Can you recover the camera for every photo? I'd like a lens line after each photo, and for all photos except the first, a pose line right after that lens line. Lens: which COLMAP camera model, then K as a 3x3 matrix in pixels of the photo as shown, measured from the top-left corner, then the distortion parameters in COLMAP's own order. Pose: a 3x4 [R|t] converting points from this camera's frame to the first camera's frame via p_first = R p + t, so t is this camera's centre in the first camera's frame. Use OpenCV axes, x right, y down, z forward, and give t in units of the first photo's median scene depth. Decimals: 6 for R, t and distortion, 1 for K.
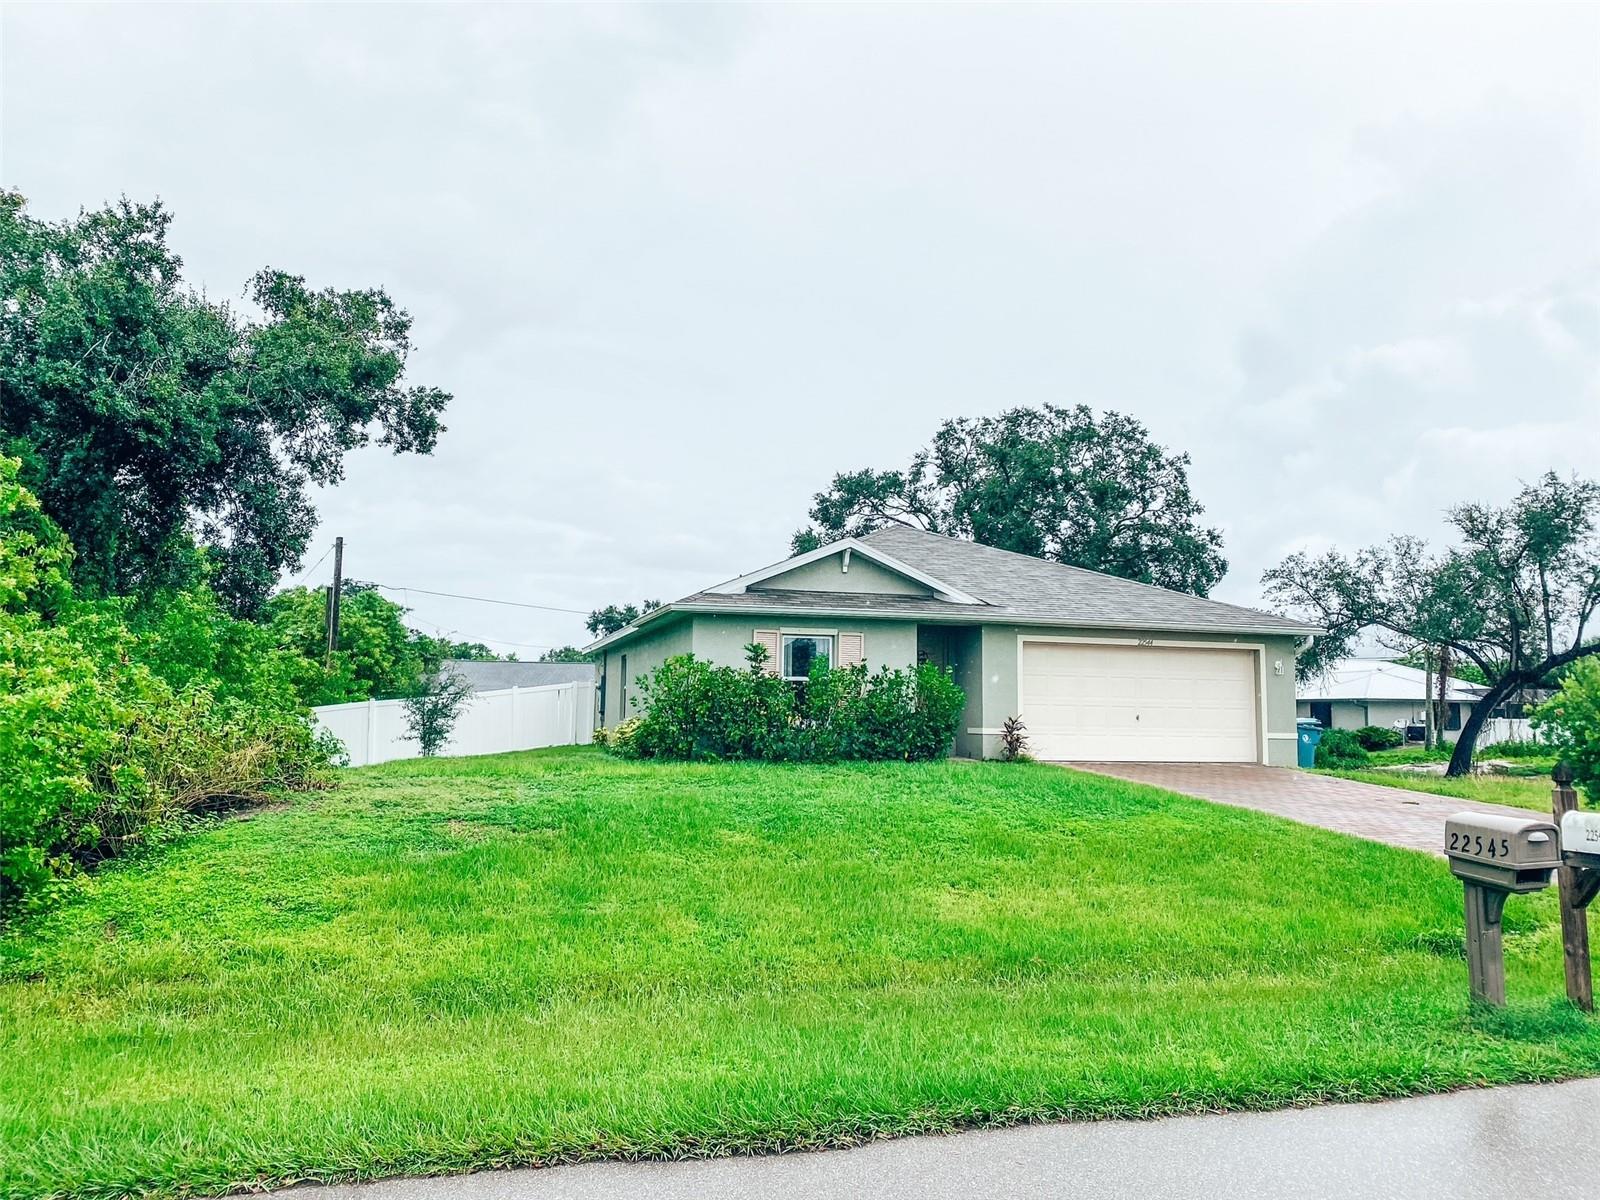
lens RADIAL K [[1227.4, 0, 750.1], [0, 1227.4, 598.2], [0, 0, 1]] dist [-0.006497, 0.005277]
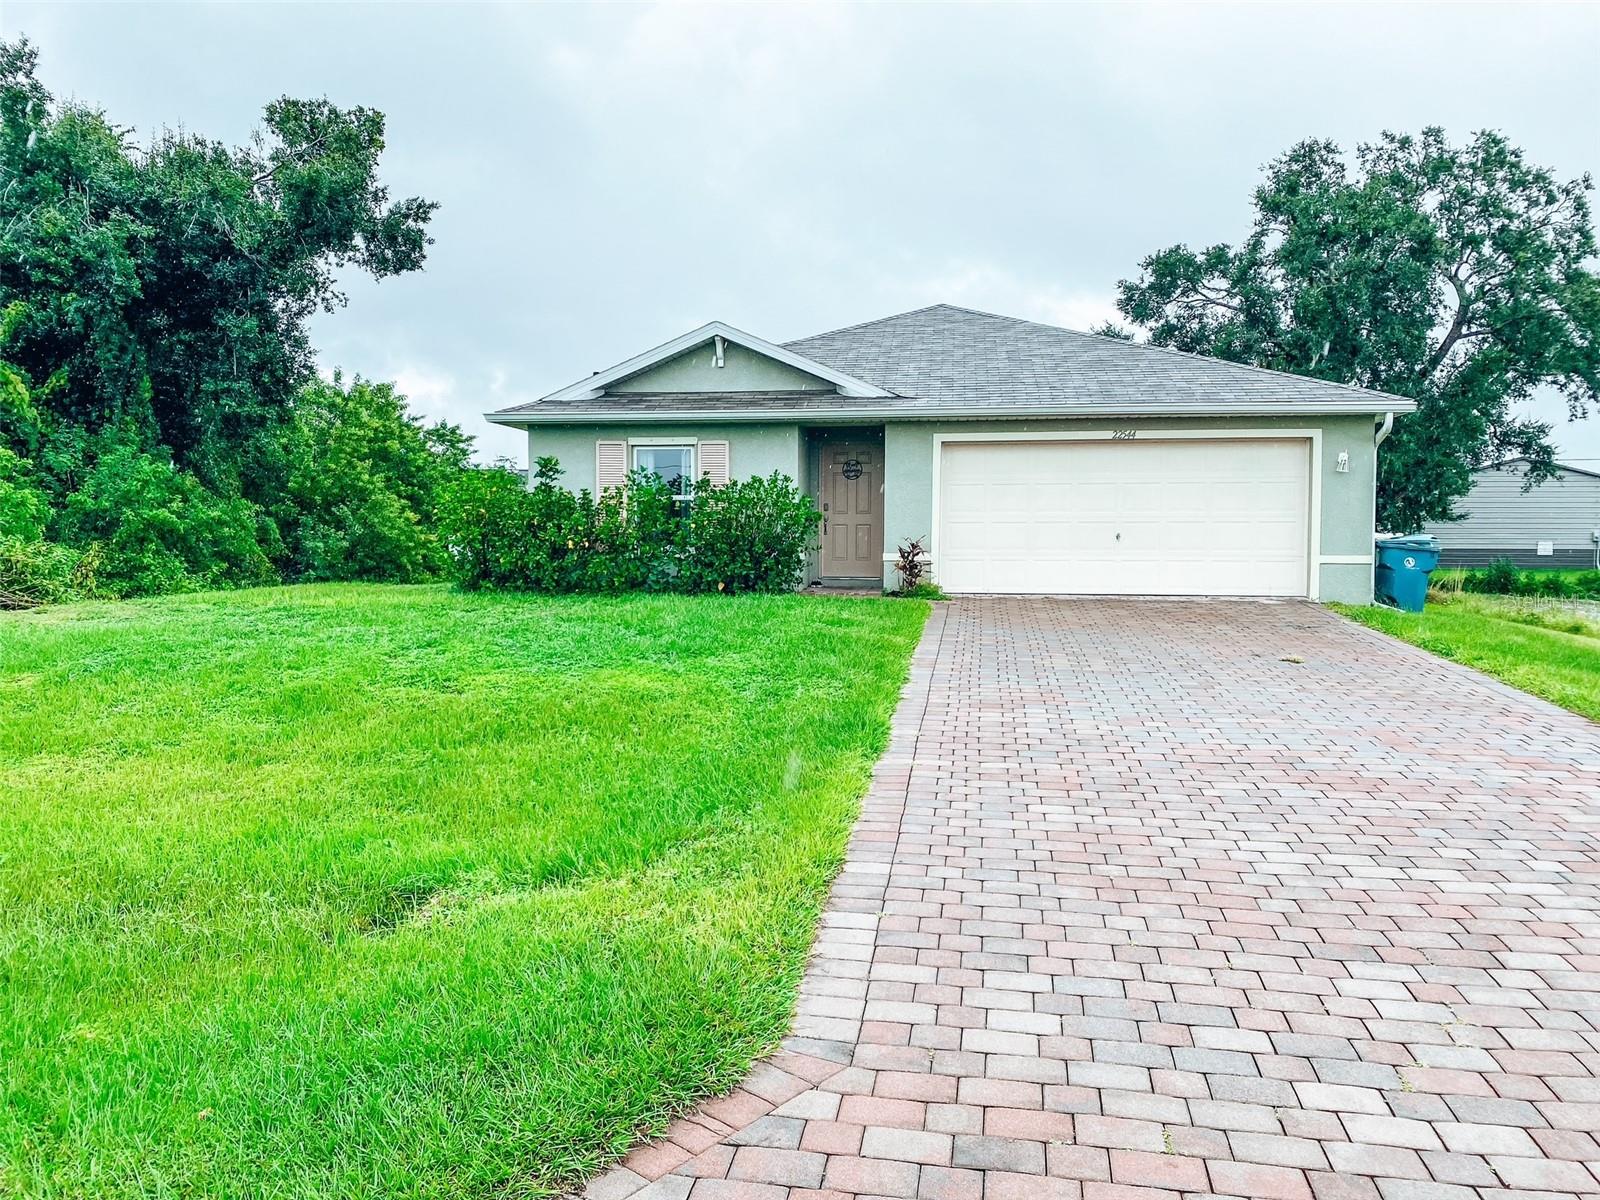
lens RADIAL K [[1227.4, 0, 803.6], [0, 1227.4, 602.6], [0, 0, 1]] dist [-0.006497, 0.005277]
pose [[0.915642, 0.009282, -0.401887, 0.252136], [0.047927, 0.990082, 0.132063, 0.016517], [0.399127, -0.140184, 0.906116, 0.135968]]
